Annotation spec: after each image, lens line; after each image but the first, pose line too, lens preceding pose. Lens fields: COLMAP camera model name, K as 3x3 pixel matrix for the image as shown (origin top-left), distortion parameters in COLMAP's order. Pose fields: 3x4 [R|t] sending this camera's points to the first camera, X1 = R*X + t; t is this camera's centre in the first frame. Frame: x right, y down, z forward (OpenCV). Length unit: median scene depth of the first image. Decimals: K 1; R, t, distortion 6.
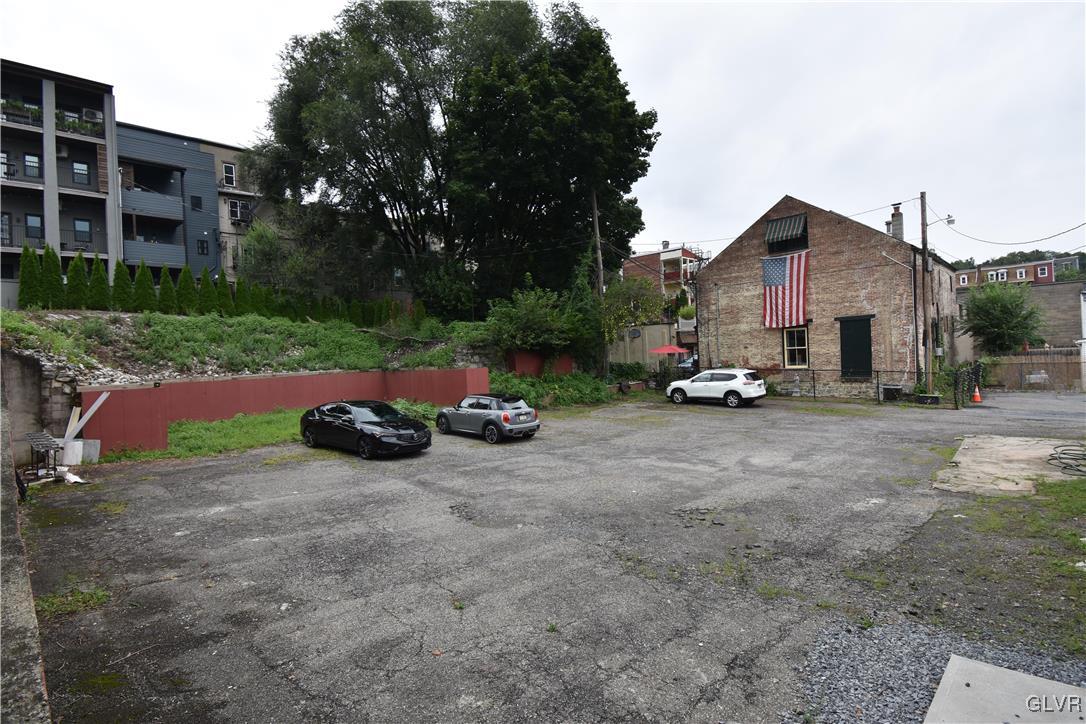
lens RADIAL K [[535.7, 0, 544.5], [0, 535.7, 360.4], [0, 0, 1]] dist [-0.001154, -0.021244]
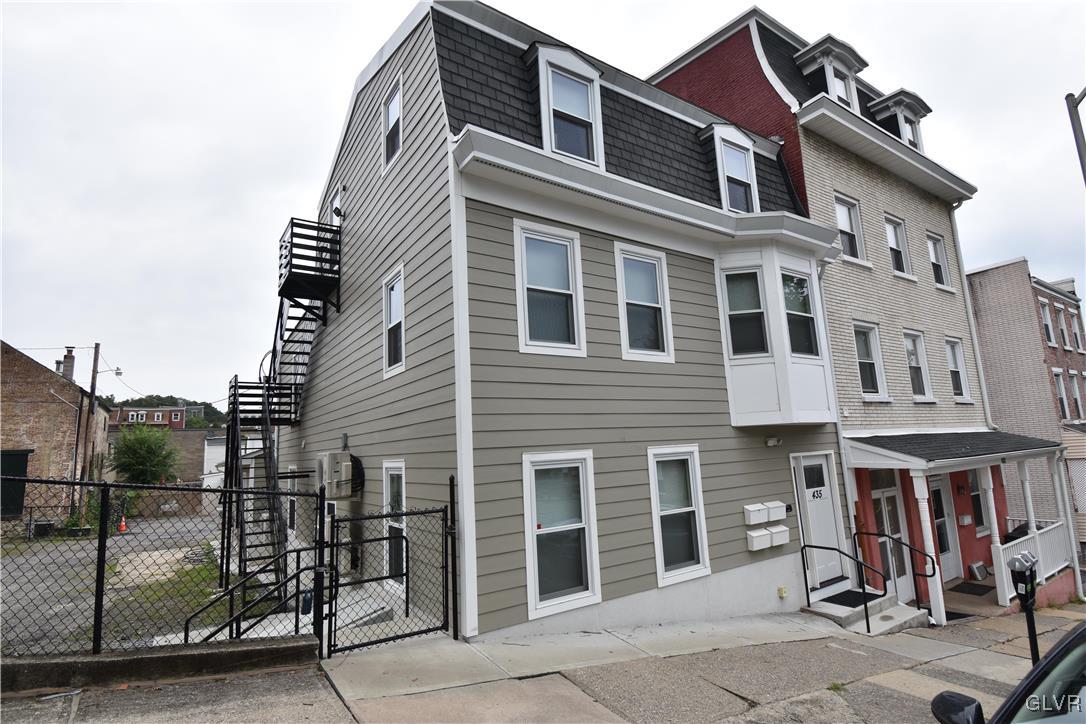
lens RADIAL K [[535.7, 0, 544.5], [0, 535.7, 360.4], [0, 0, 1]] dist [-0.001154, -0.021244]
pose [[0.205261, 0.197859, 0.958499, -0.153705], [0.051137, 0.975846, -0.212391, 0.008166], [-0.977370, 0.092610, 0.190185, -0.133393]]
